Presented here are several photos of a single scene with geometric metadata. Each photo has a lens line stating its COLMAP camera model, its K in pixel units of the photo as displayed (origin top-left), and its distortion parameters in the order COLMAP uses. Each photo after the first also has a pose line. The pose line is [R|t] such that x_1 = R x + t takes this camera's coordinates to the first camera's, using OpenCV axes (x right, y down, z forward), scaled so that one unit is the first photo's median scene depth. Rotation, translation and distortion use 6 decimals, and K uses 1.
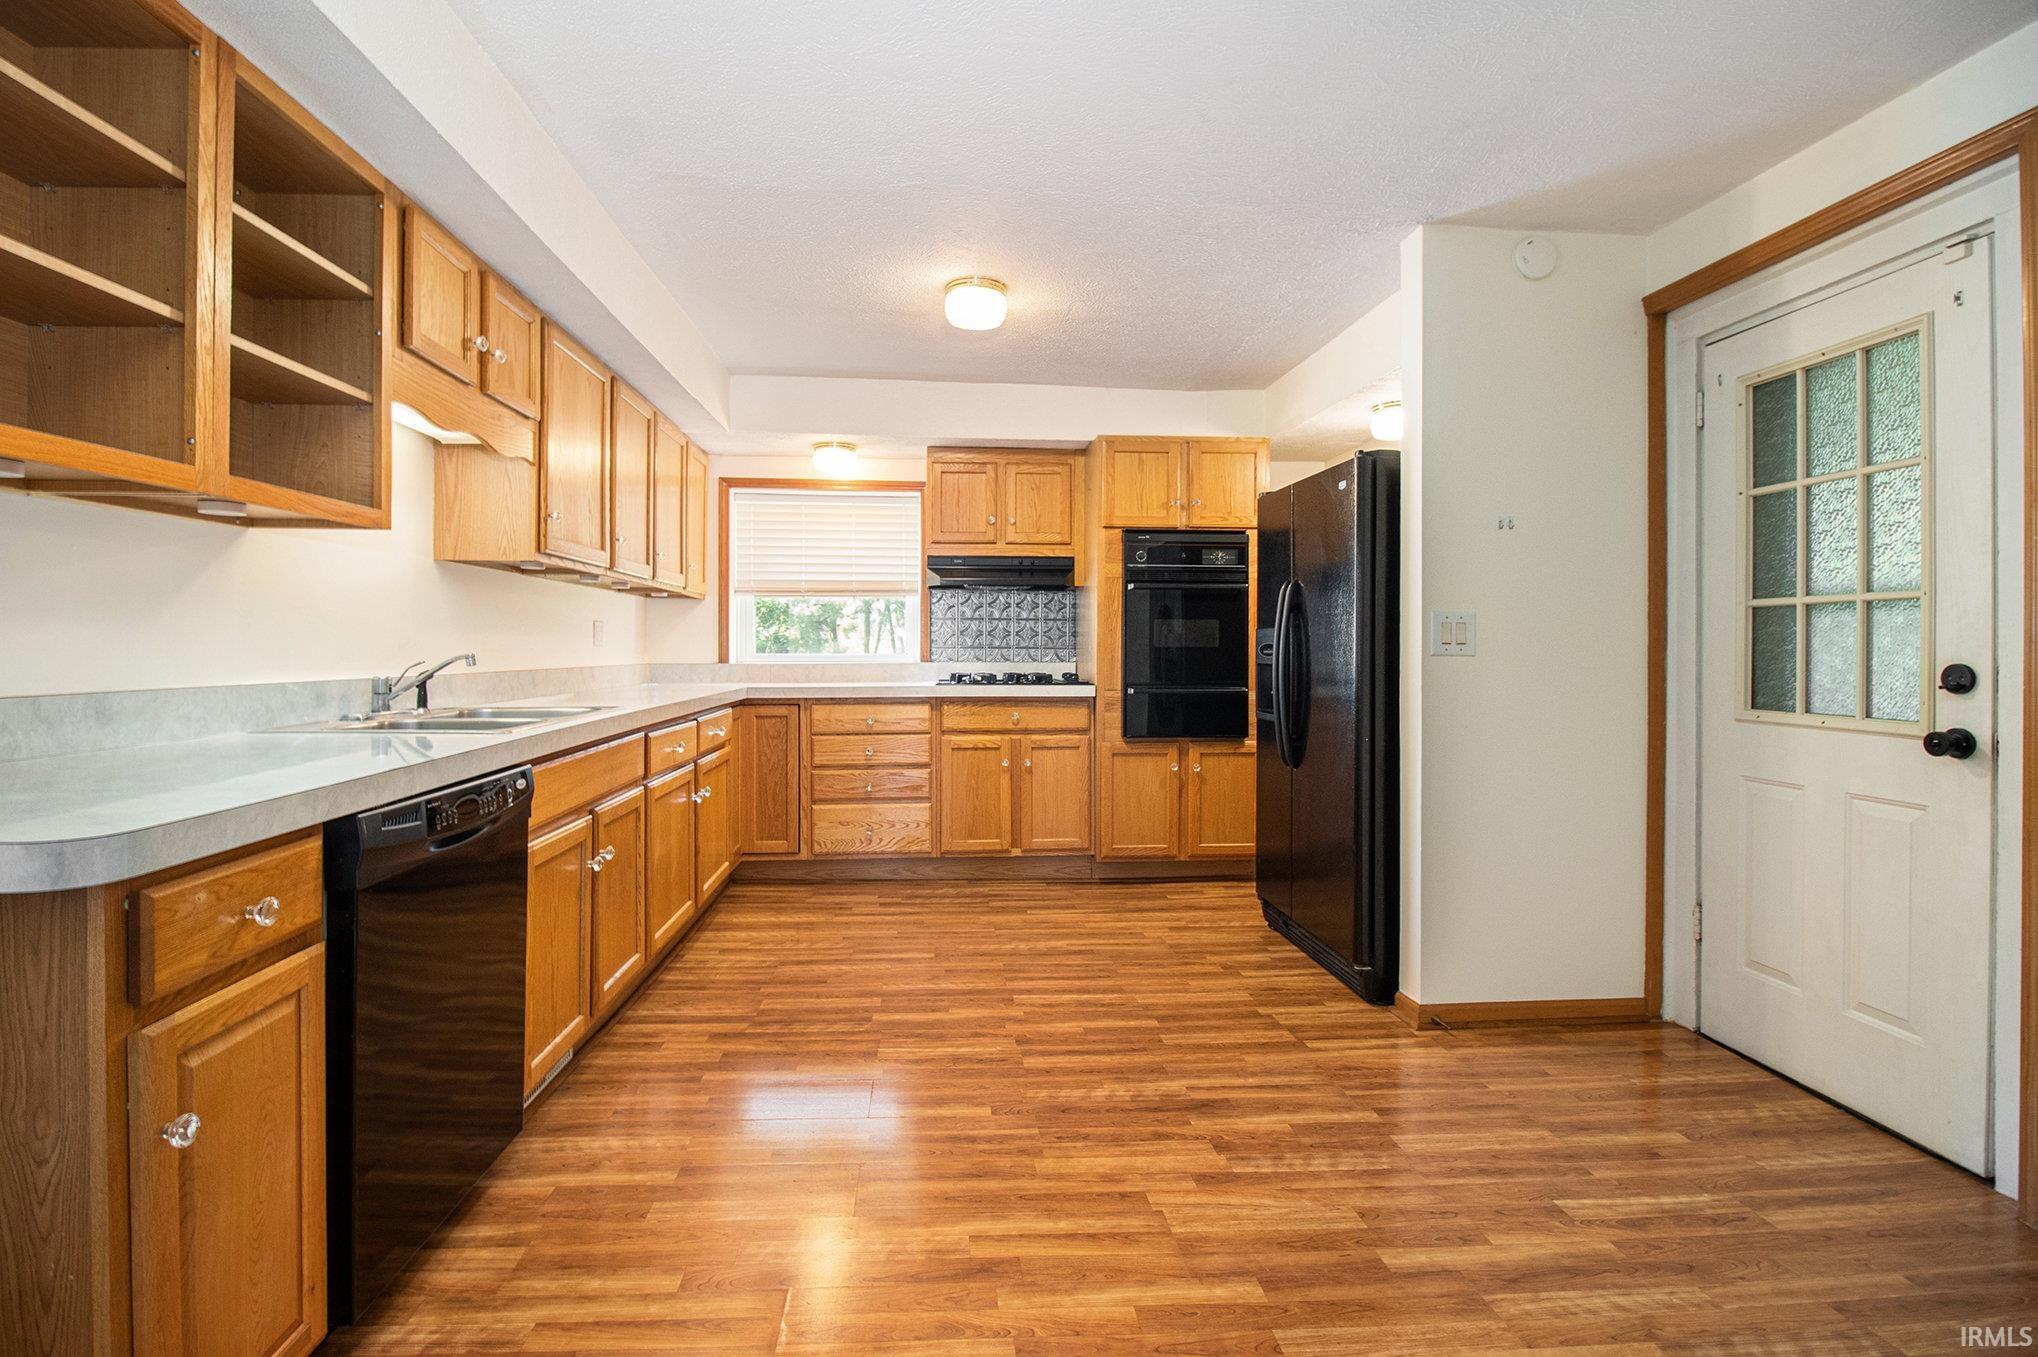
lens RADIAL K [[945.7, 0, 962.5], [0, 945.7, 646.3], [0, 0, 1]] dist [-0.021027, -0.009081]
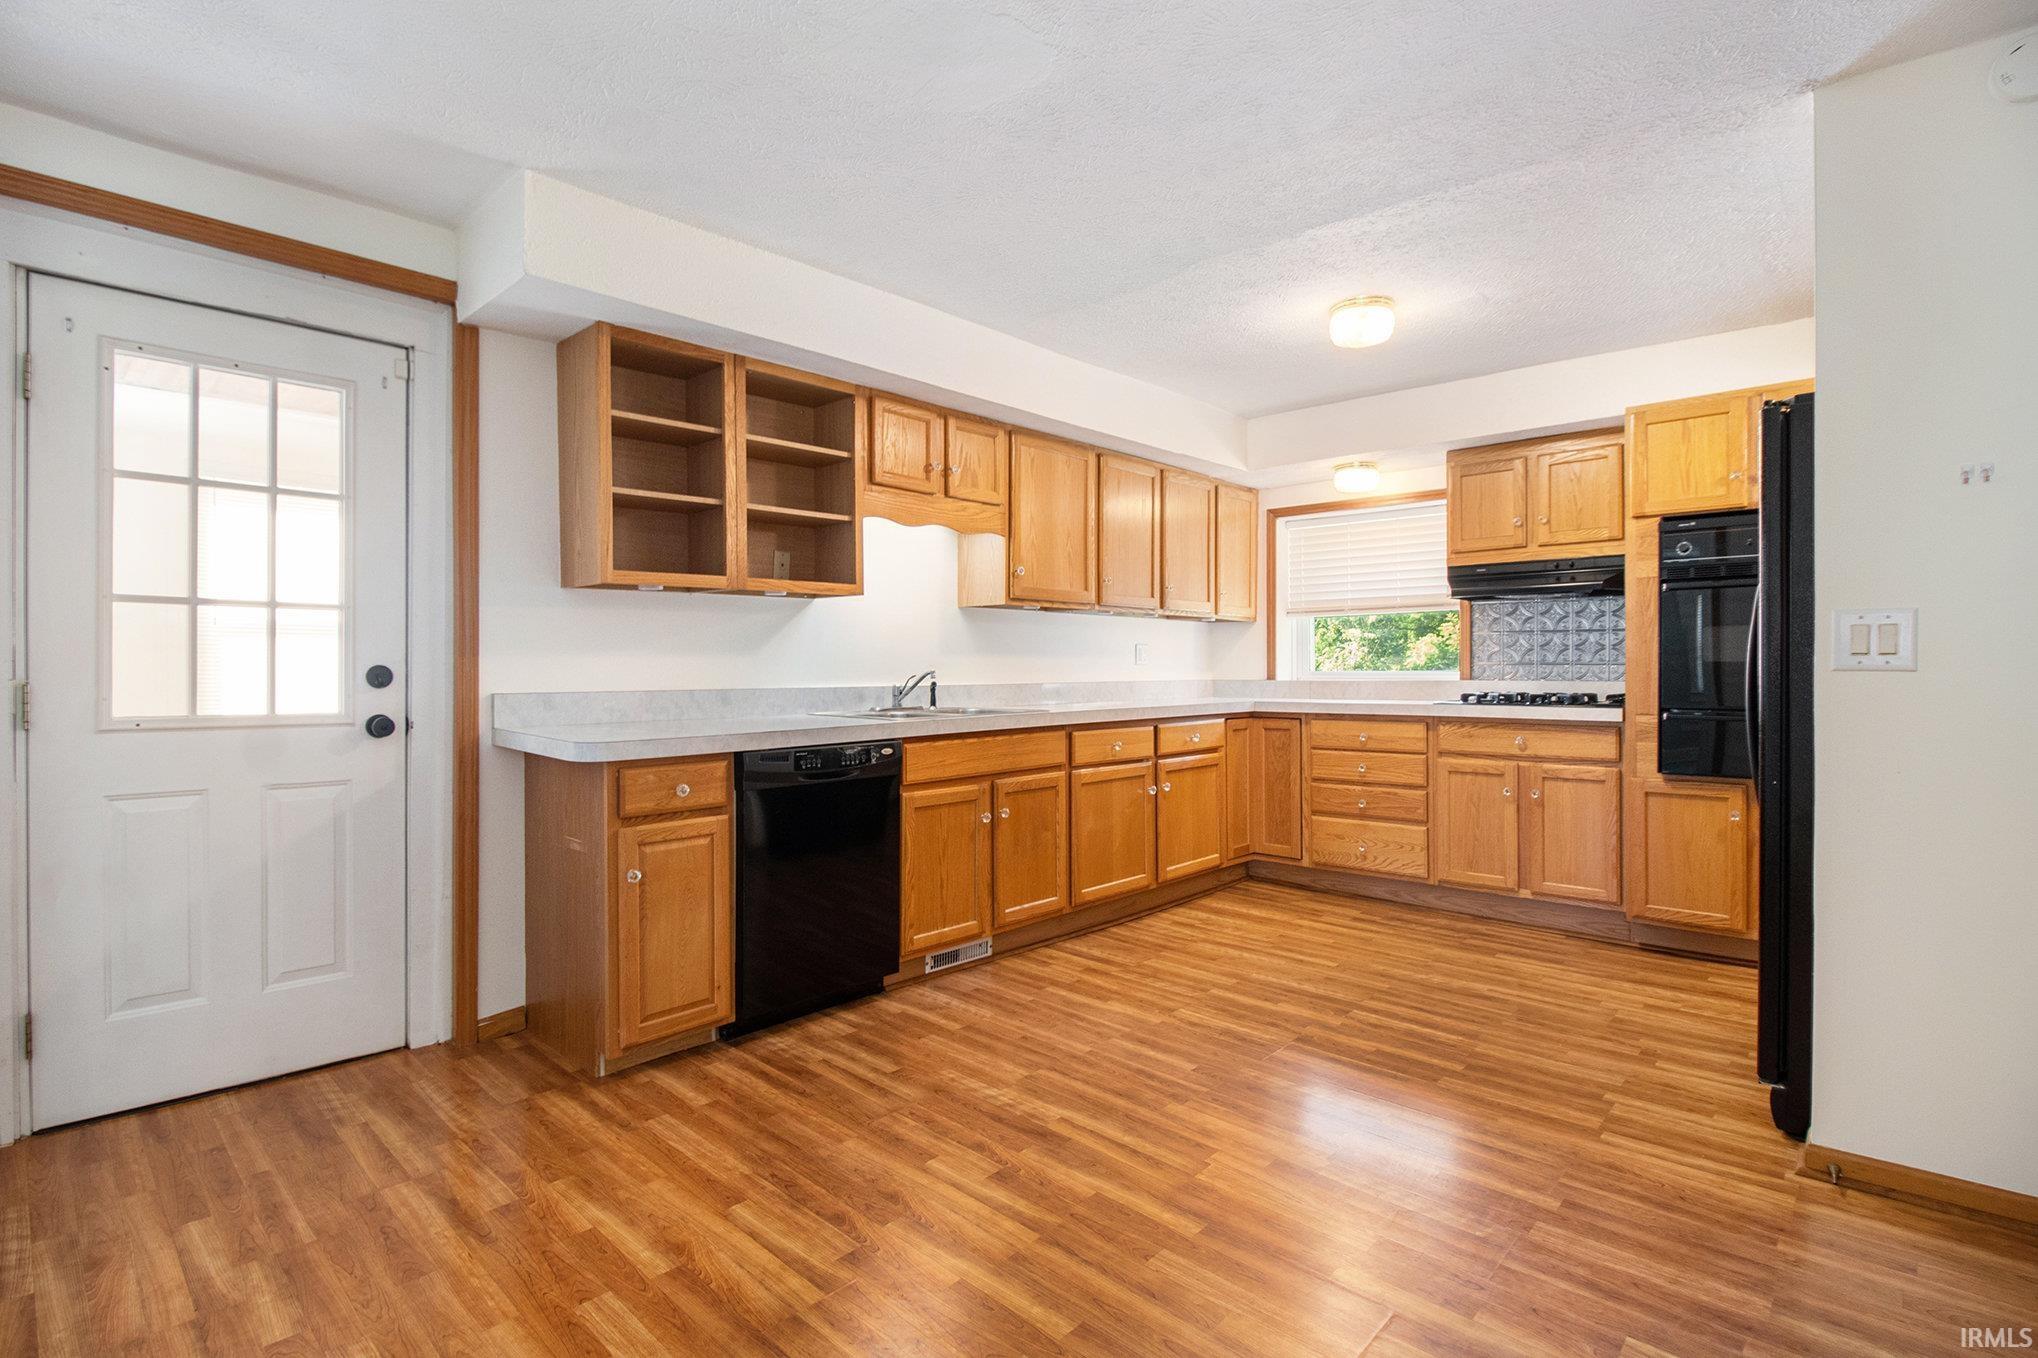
lens RADIAL K [[945.7, 0, 948.2], [0, 945.7, 657.3], [0, 0, 1]] dist [-0.021027, -0.009081]
pose [[0.656294, -0.011190, -0.754422, 0.493937], [0.005369, 0.999934, -0.010161, 0.001504], [0.754486, 0.002618, 0.656311, 0.011608]]
